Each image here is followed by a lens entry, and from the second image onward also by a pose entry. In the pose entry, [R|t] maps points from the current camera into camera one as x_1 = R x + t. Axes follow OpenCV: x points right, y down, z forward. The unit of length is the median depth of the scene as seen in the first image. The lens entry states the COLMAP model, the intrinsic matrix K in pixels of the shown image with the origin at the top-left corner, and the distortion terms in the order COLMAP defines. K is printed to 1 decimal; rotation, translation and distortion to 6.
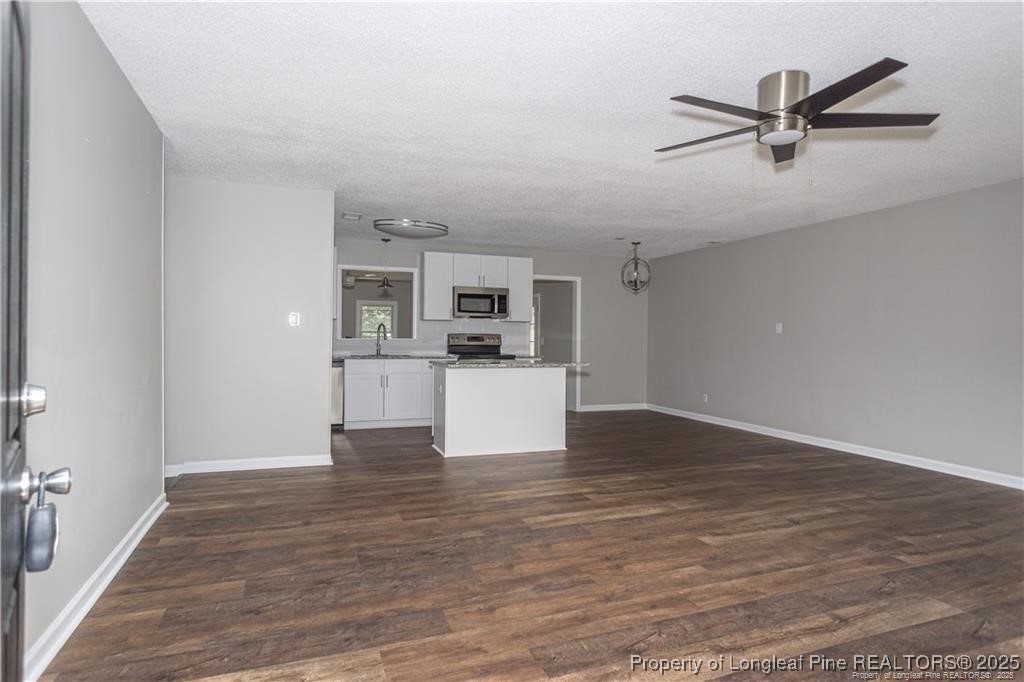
lens RADIAL K [[557.2, 0, 515.8], [0, 557.2, 340.2], [0, 0, 1]] dist [-0.000831, 0.000188]
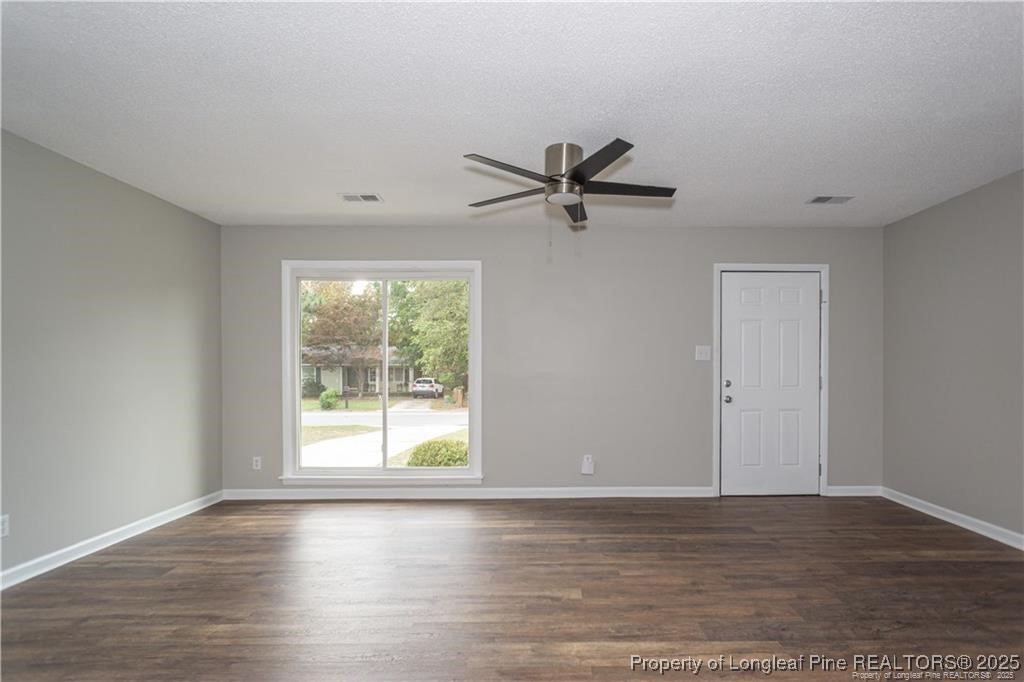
lens RADIAL K [[557.2, 0, 515.8], [0, 557.2, 340.2], [0, 0, 1]] dist [-0.000831, 0.000188]
pose [[-0.917046, 0.011340, 0.398619, 0.059818], [-0.006789, 0.999007, -0.044038, -0.036871], [-0.398723, -0.043091, -0.916059, 2.206853]]
